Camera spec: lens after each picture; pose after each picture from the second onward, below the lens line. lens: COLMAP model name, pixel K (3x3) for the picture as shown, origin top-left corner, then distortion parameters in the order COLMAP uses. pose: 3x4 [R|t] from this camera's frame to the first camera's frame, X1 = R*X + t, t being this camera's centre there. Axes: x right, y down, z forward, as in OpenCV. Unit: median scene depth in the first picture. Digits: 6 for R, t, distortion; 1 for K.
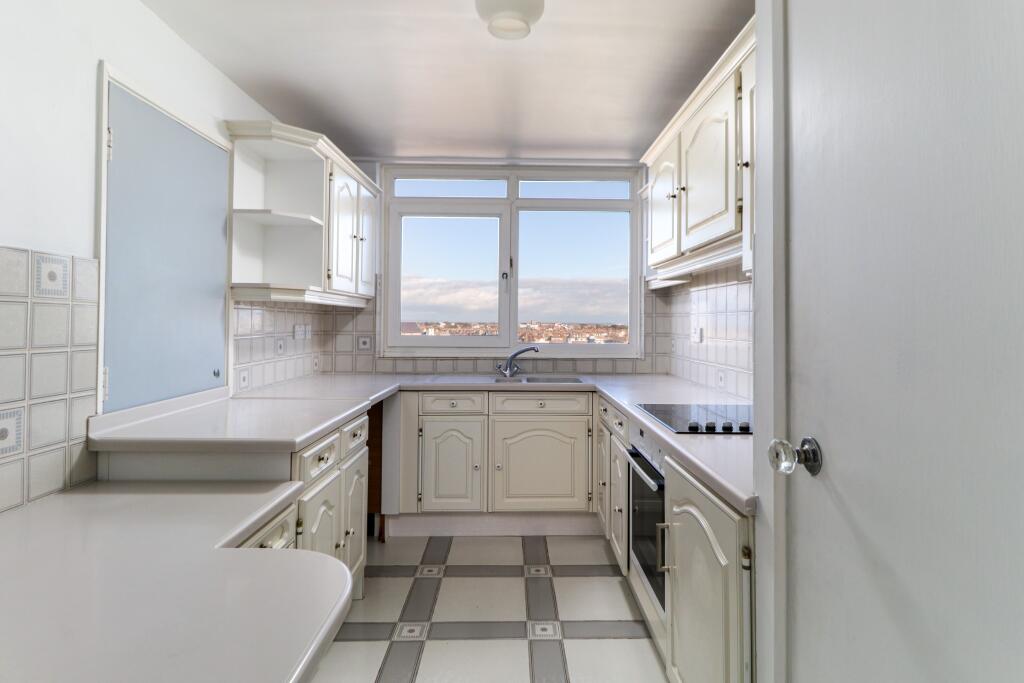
lens RADIAL K [[562.3, 0, 512.7], [0, 562.3, 307.6], [0, 0, 1]] dist [0.002638, 0.000437]
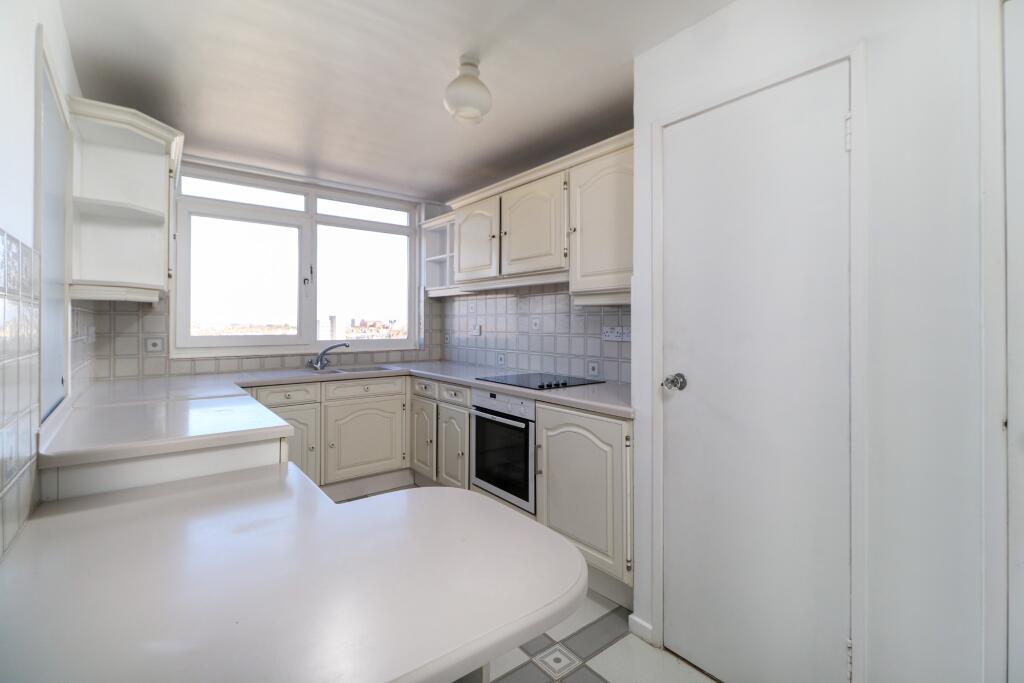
lens RADIAL K [[493.9, 0, 510.5], [0, 493.9, 319.1], [0, 0, 1]] dist [-0.001809, -0.000408]
pose [[0.781043, -0.000730, 0.624477, -0.332692], [-0.012160, 0.999792, 0.016378, -0.001867], [-0.624359, -0.020386, 0.780871, -0.032857]]
